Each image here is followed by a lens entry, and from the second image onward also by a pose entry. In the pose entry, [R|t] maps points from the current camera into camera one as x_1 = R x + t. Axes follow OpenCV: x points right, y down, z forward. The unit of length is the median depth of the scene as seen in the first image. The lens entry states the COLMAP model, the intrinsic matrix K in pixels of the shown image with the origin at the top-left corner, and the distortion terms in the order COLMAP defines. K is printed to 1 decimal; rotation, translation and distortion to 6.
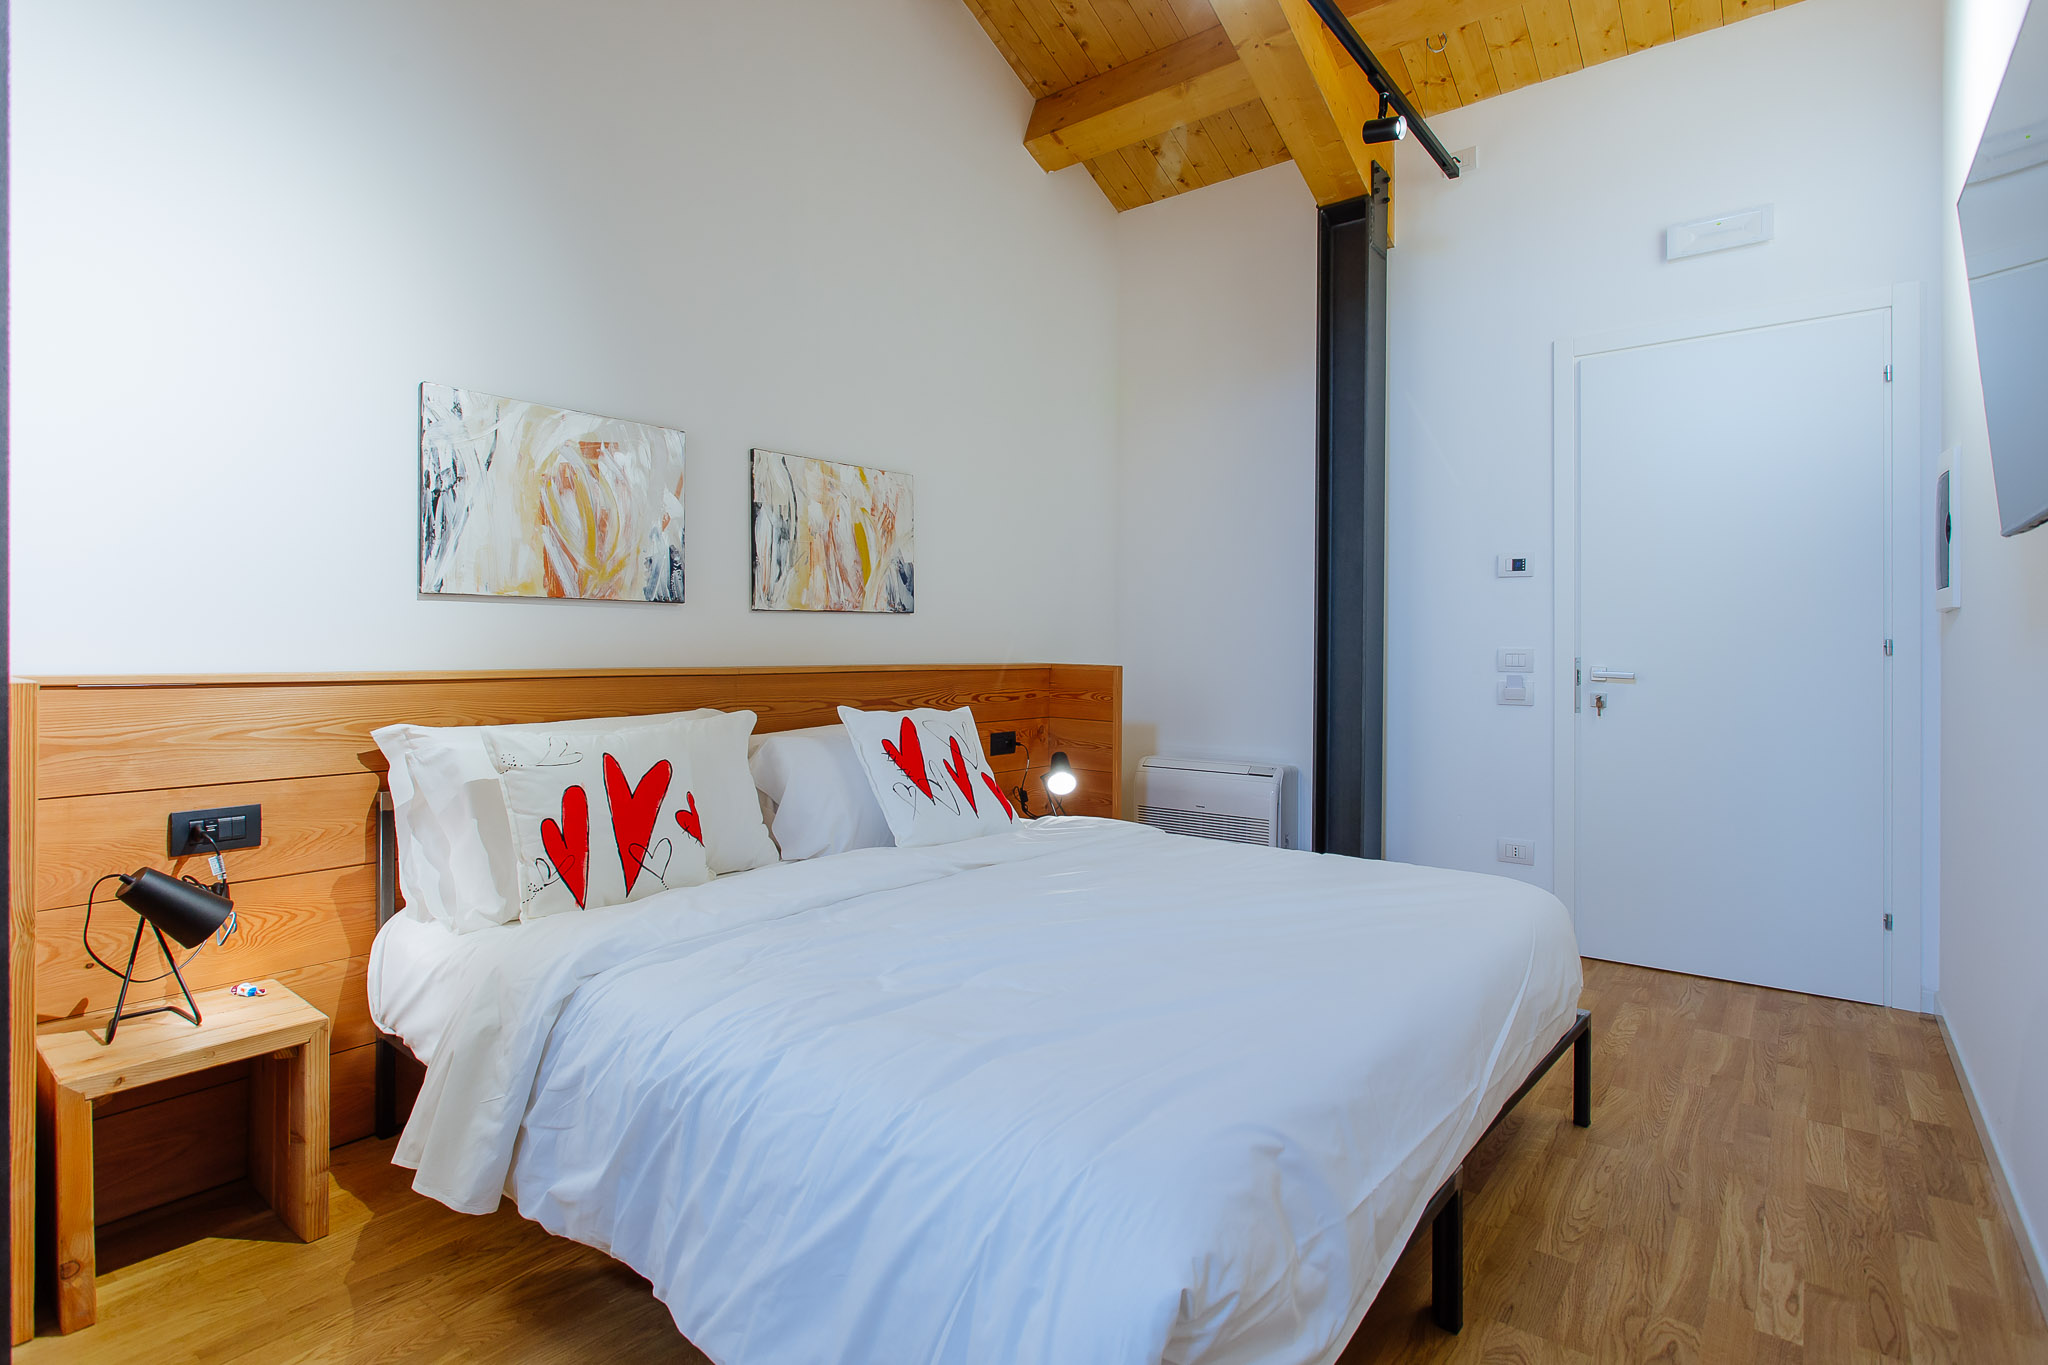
lens RADIAL K [[996.9, 0, 1098.2], [0, 996.9, 602.9], [0, 0, 1]] dist [-0.010617, 0.003258]
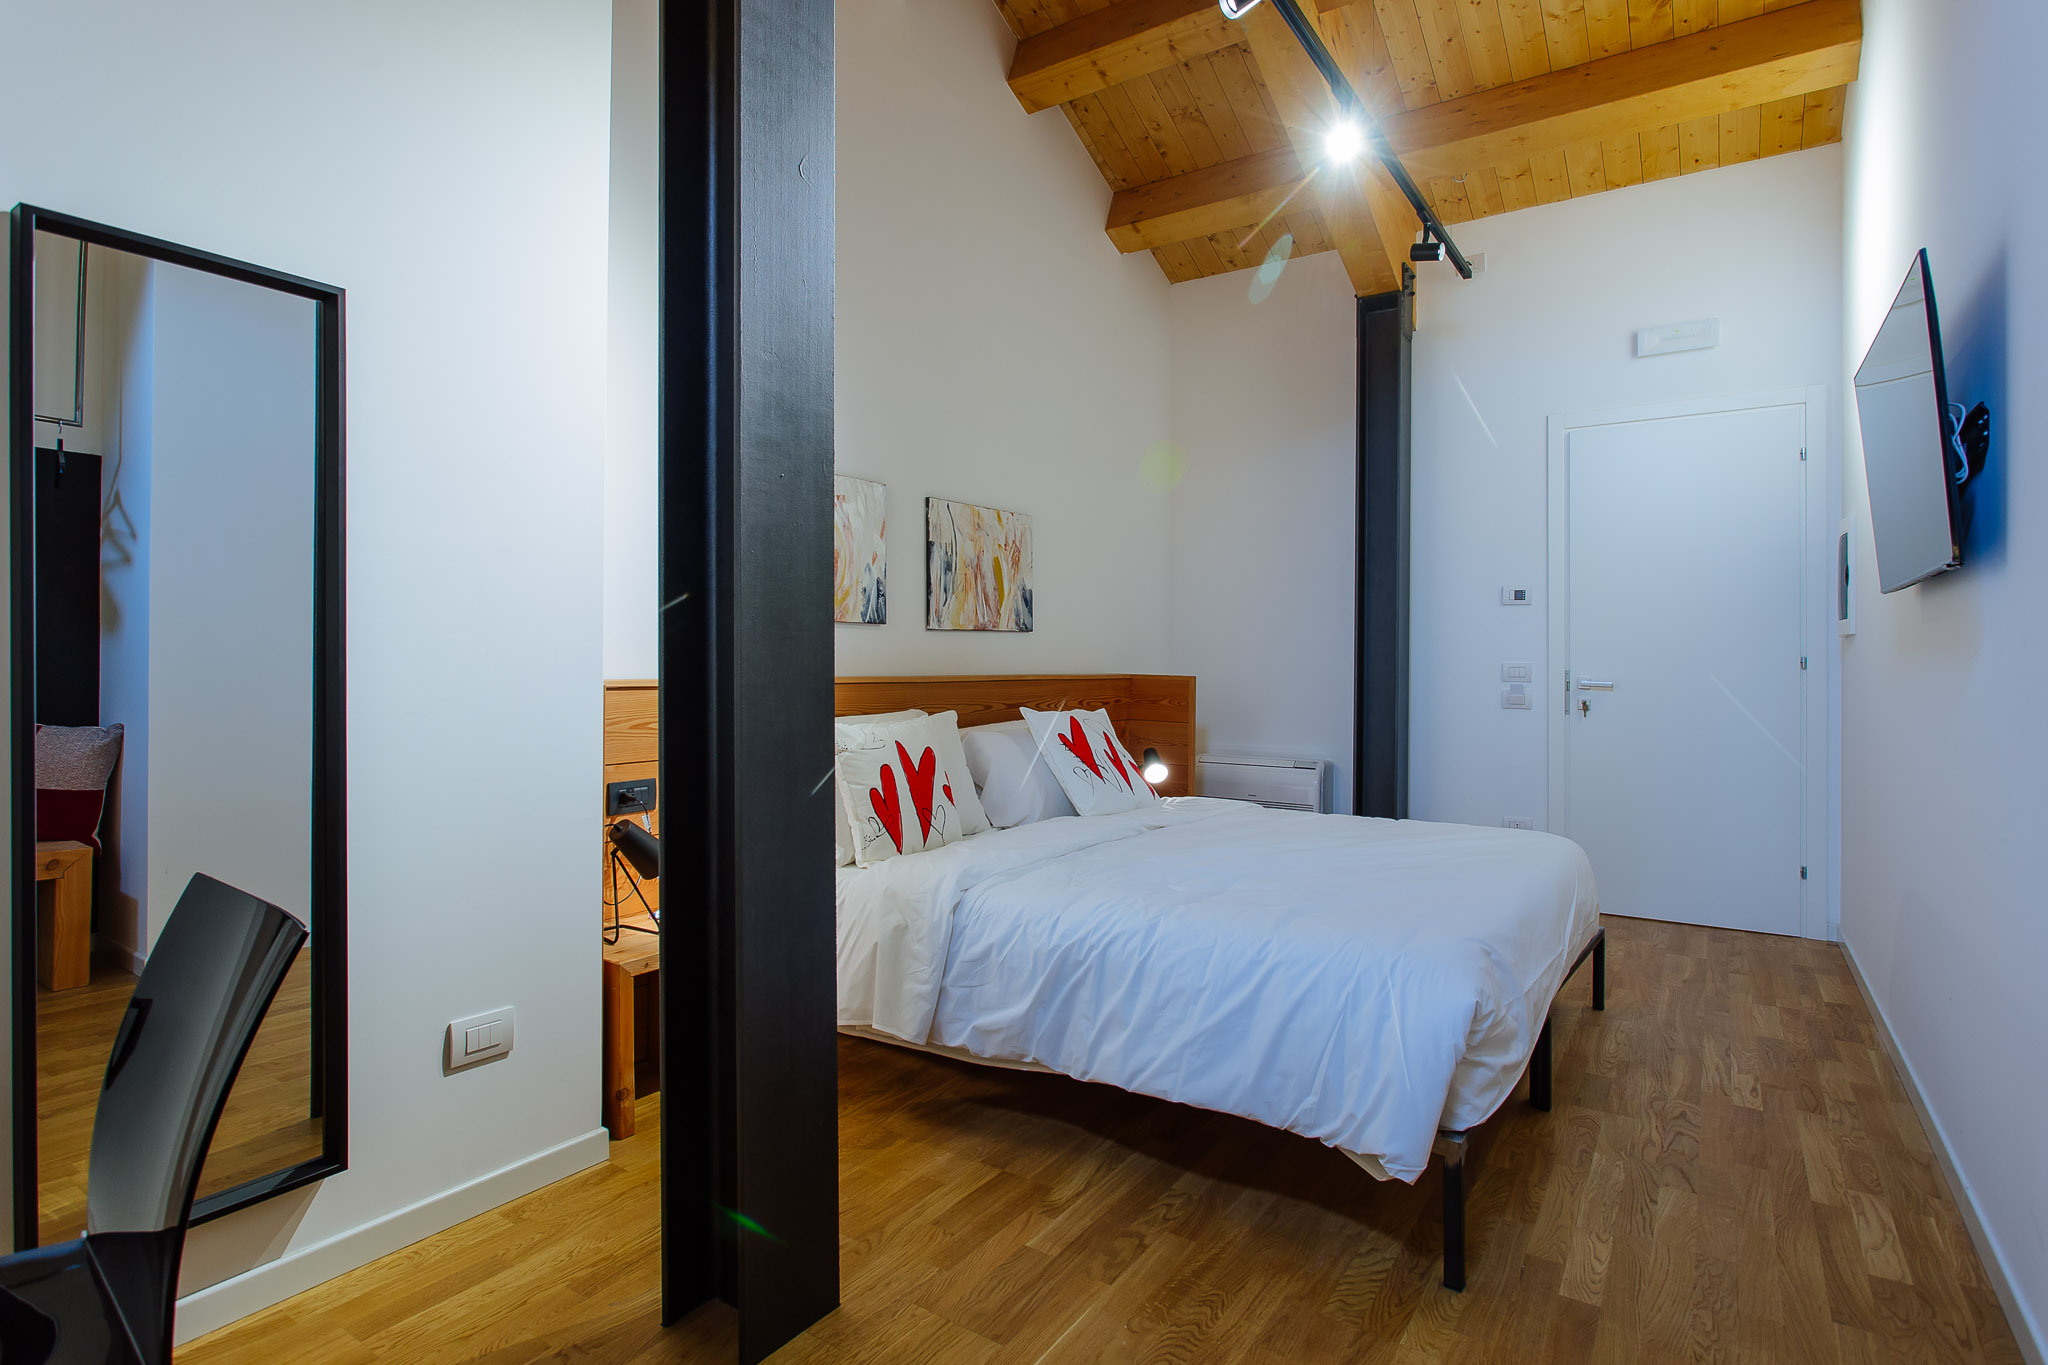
lens RADIAL K [[996.9, 0, 1120.6], [0, 996.9, 601.8], [0, 0, 1]] dist [-0.010617, 0.003258]
pose [[0.996812, 0.008511, 0.079335, -0.207346], [-0.007566, 0.999897, -0.012213, -0.013321], [-0.079430, 0.011574, 0.996773, -0.236308]]
